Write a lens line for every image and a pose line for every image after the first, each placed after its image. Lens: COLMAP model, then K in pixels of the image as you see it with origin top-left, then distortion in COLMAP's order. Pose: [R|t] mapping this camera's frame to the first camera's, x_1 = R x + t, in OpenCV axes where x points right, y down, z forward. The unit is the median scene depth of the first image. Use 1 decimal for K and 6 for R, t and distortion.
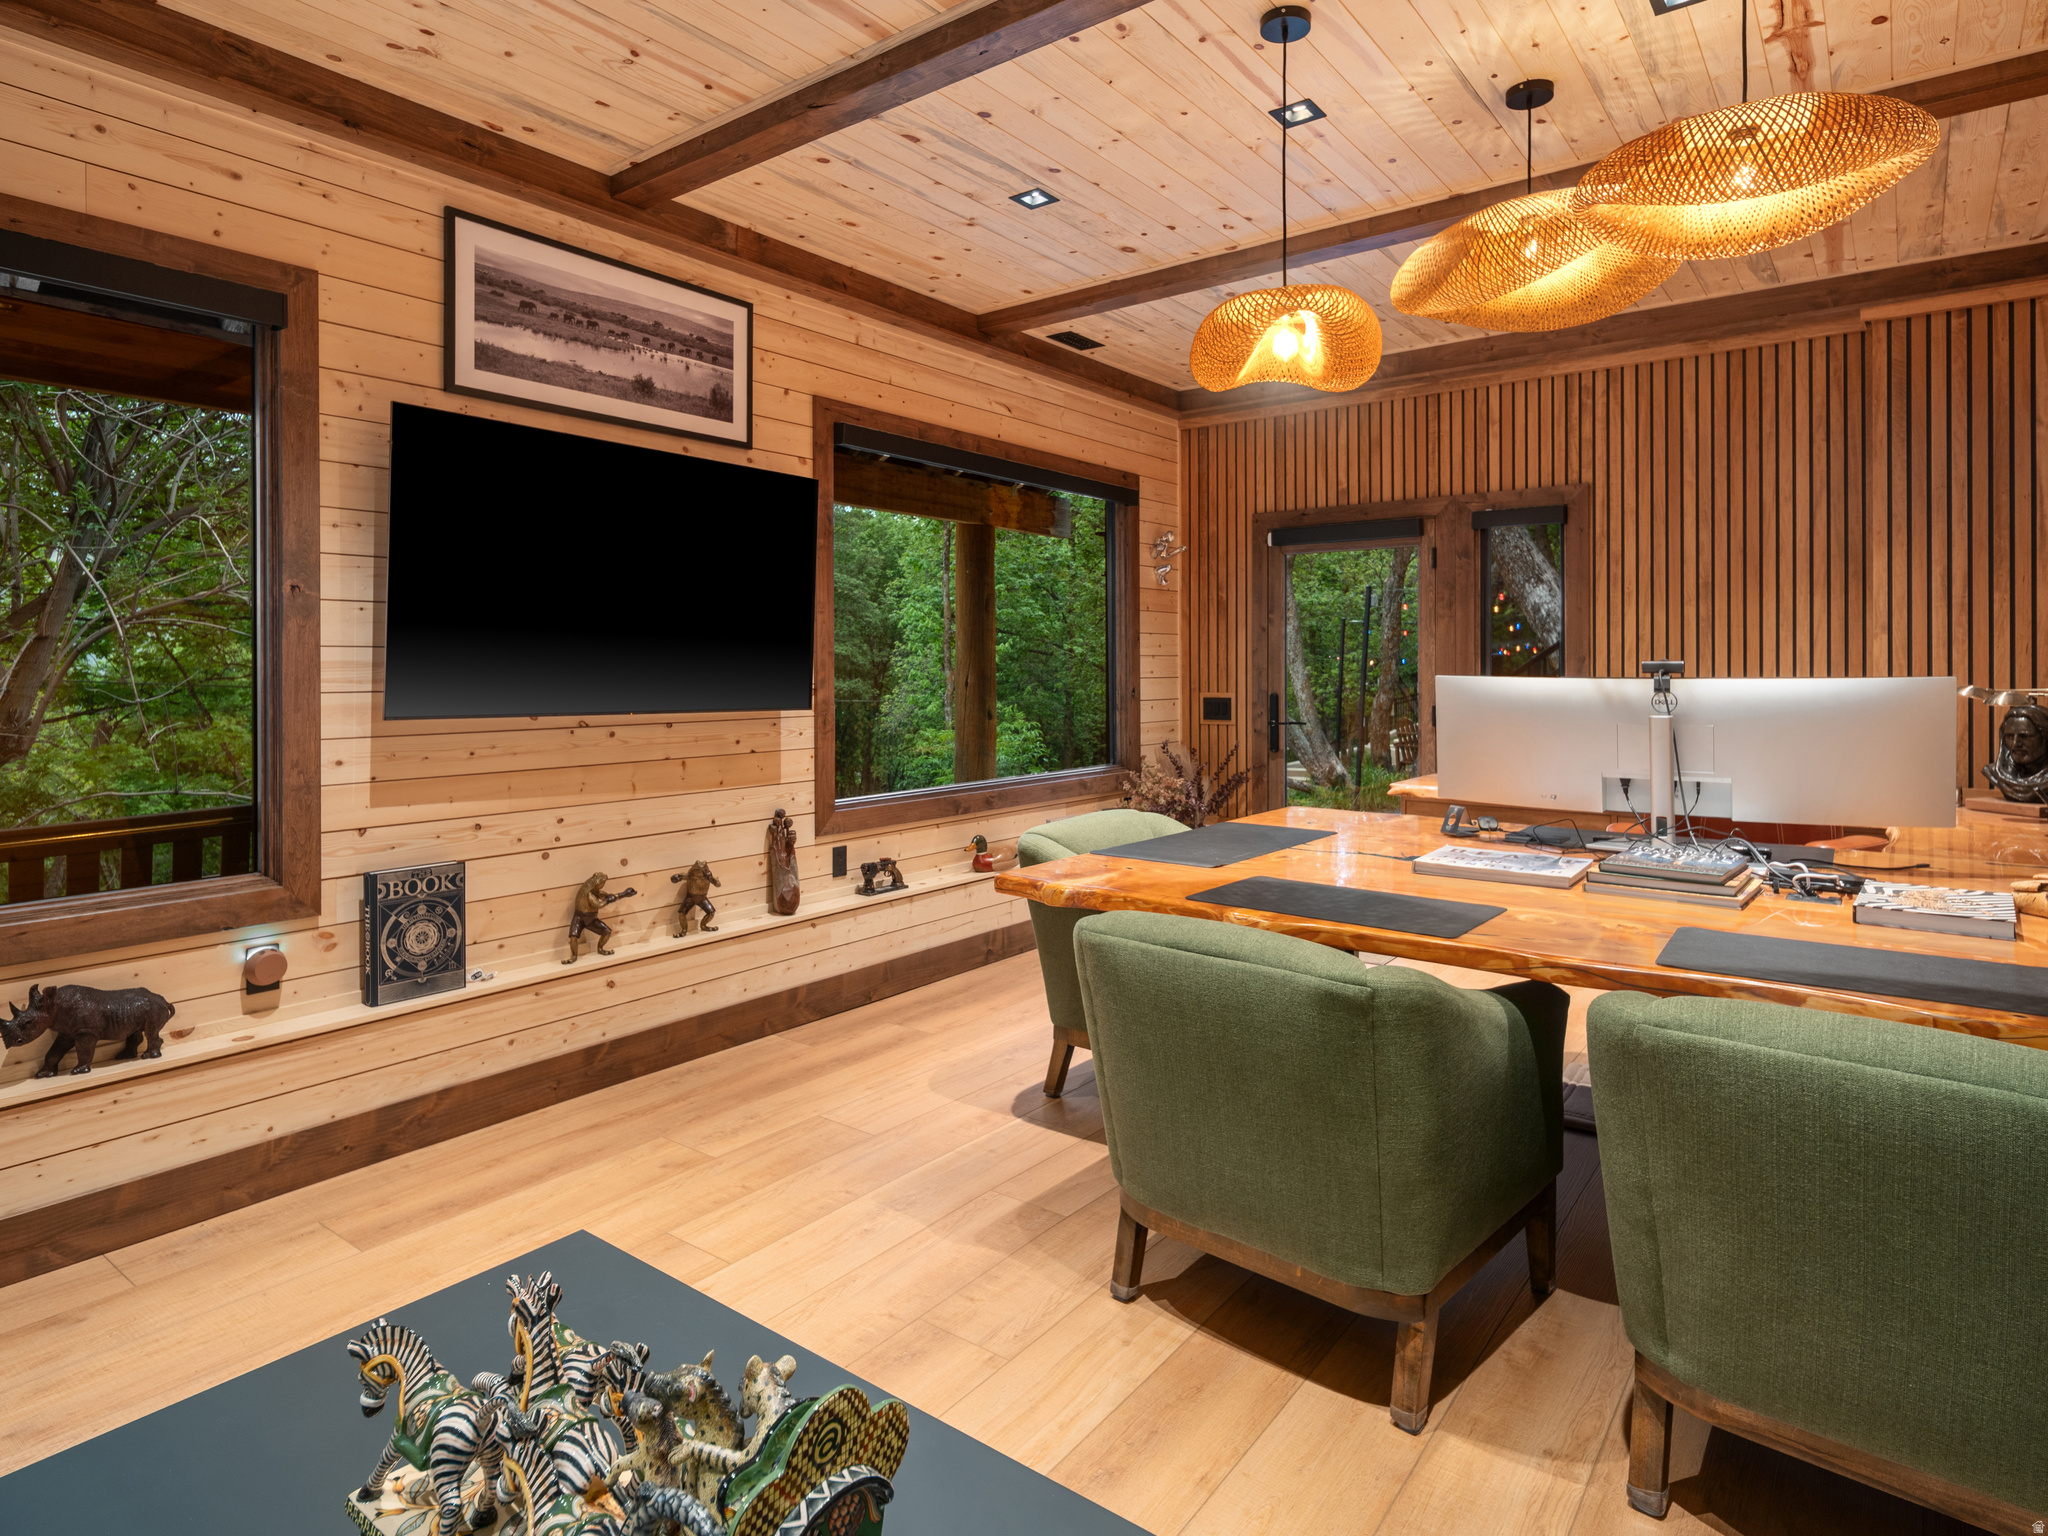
lens RADIAL K [[1145.5, 0, 1028.1], [0, 1145.5, 671.0], [0, 0, 1]] dist [0.003864, 0.000057]
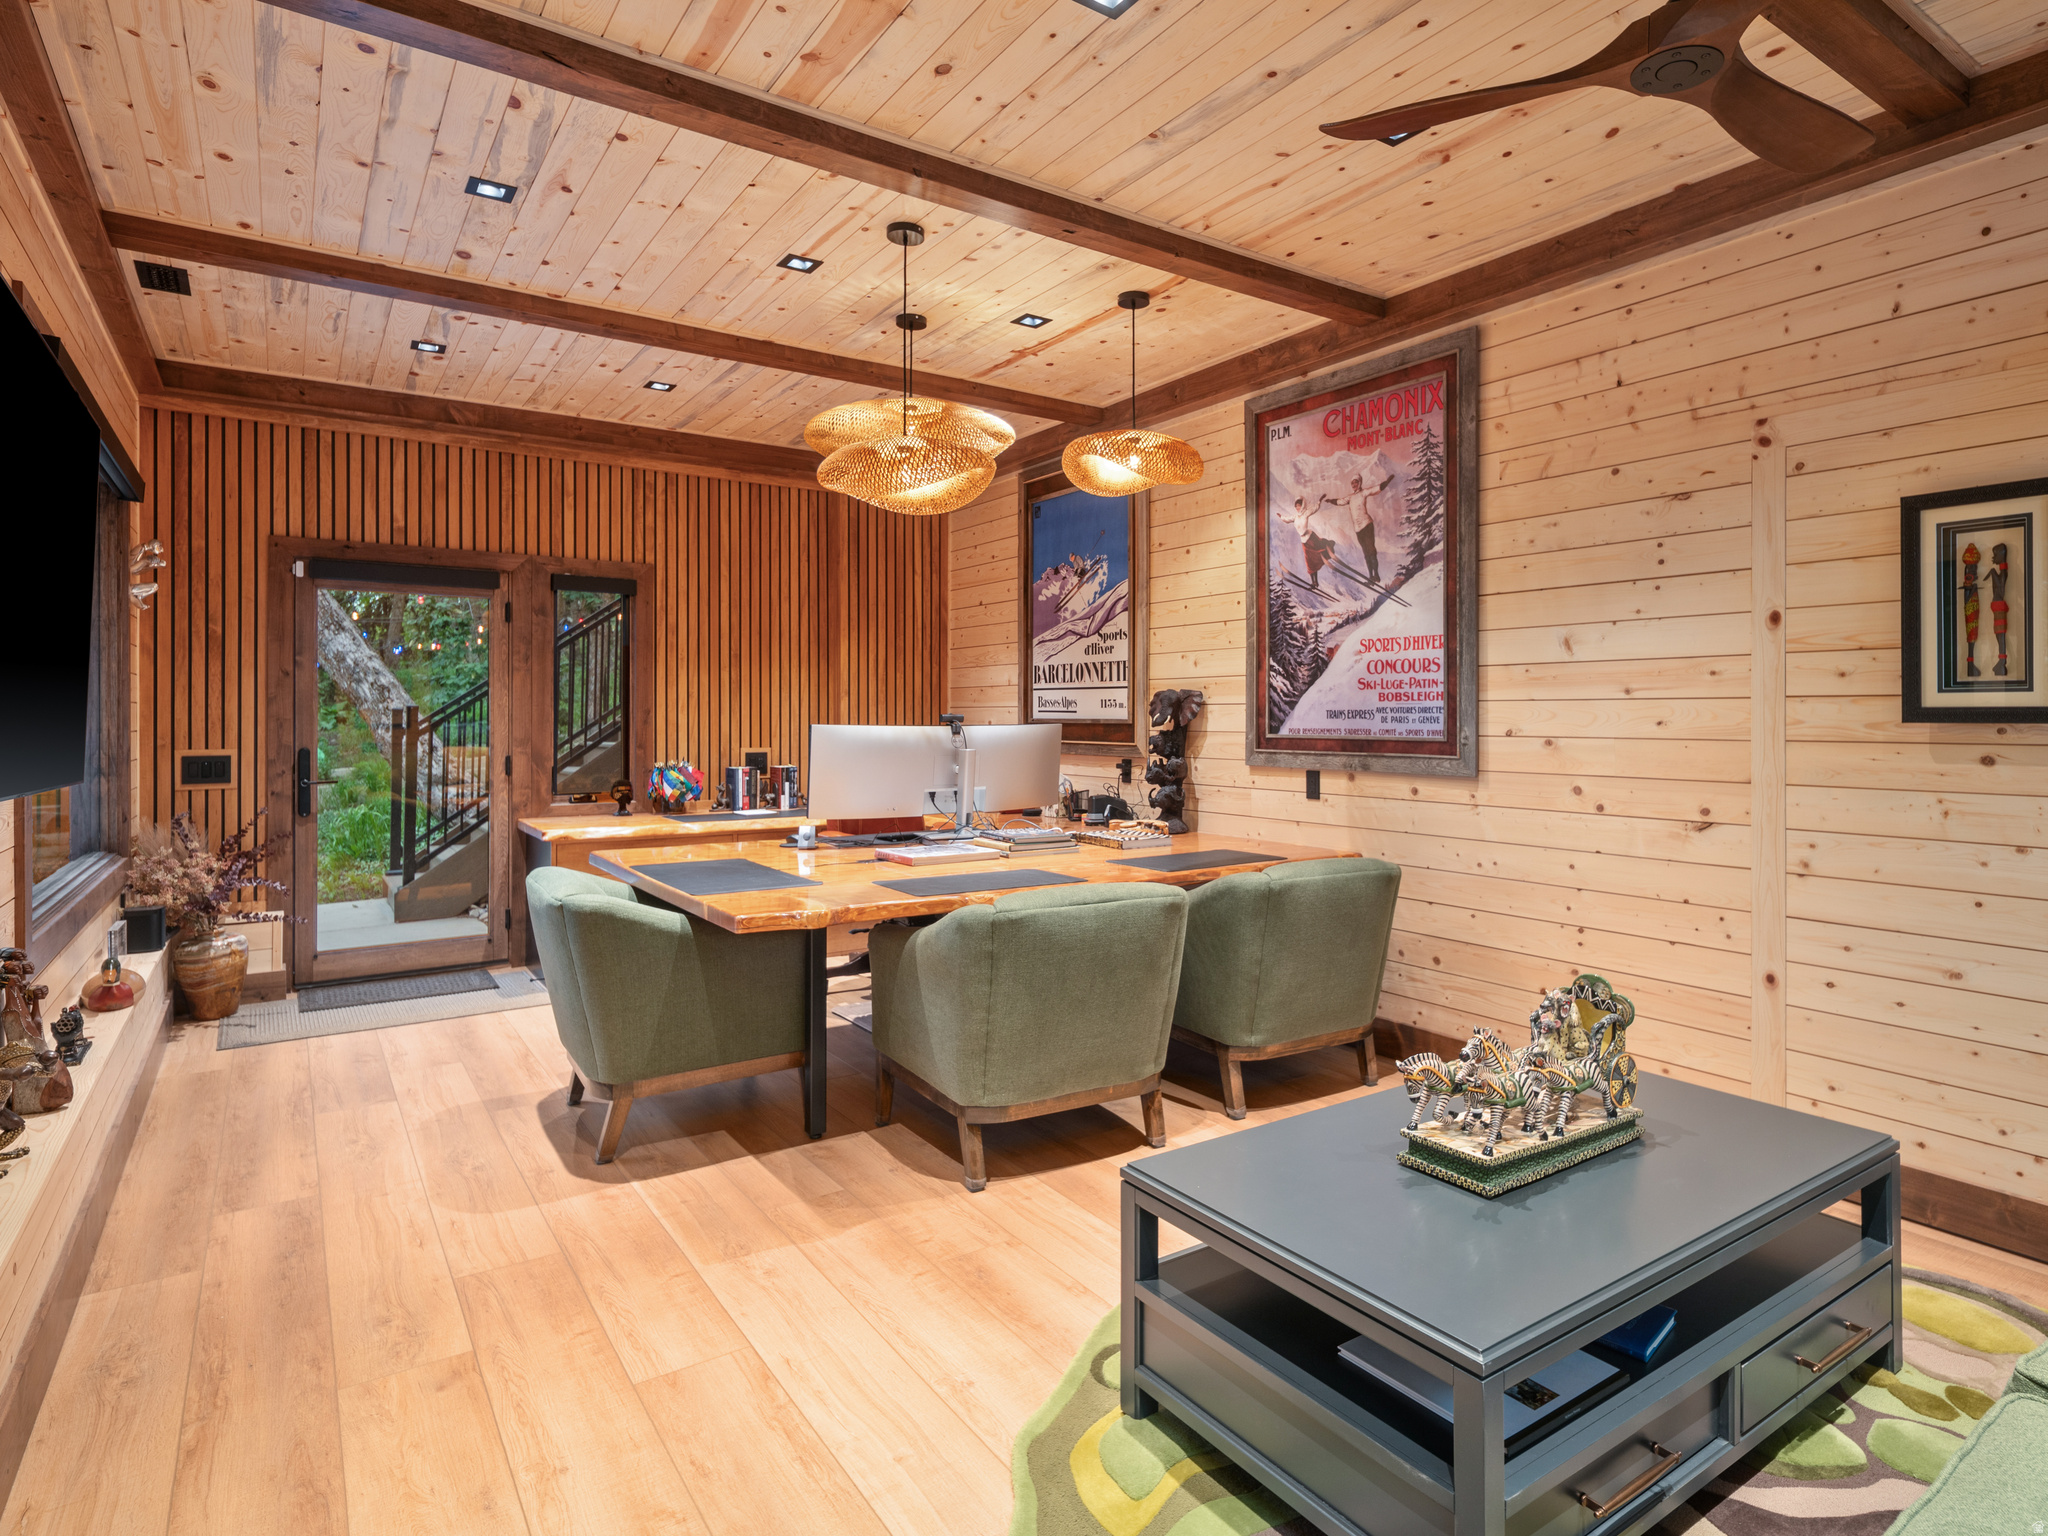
lens RADIAL K [[1135.8, 0, 1101.2], [0, 1135.8, 718.2], [0, 0, 1]] dist [0.005007, 0.001151]
pose [[0.288596, 0.002537, 0.957448, -0.506489], [0.001909, 0.999993, -0.003226, 0.000929], [-0.957449, 0.002759, 0.288589, 0.211405]]
